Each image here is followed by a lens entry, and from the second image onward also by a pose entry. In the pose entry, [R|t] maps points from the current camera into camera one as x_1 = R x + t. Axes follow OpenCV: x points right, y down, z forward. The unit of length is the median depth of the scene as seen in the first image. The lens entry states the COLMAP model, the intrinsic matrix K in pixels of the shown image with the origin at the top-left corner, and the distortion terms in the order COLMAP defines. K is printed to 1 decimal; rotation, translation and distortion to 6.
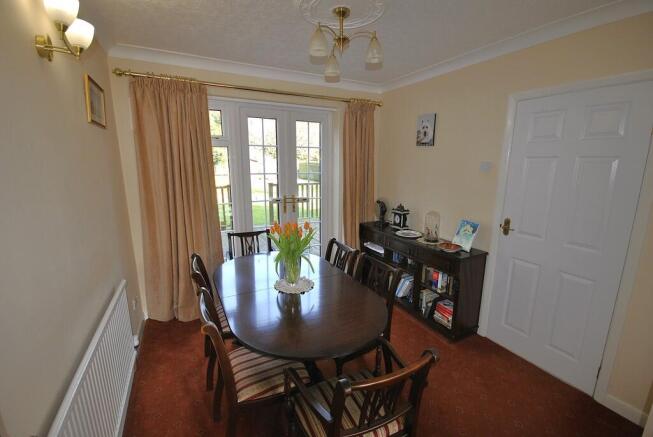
lens RADIAL K [[286.1, 0, 328.0], [0, 286.1, 220.8], [0, 0, 1]] dist [-0.014112, -0.005915]
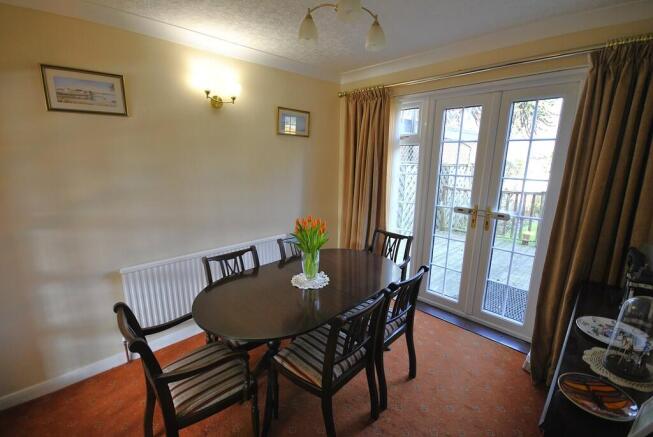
lens RADIAL K [[286.1, 0, 326.2], [0, 286.1, 220.8], [0, 0, 1]] dist [-0.014112, -0.005915]
pose [[0.294169, 0.208190, -0.932803, 0.537106], [-0.198701, 0.967984, 0.153379, -0.102392], [0.934870, 0.140230, 0.326118, 0.448007]]
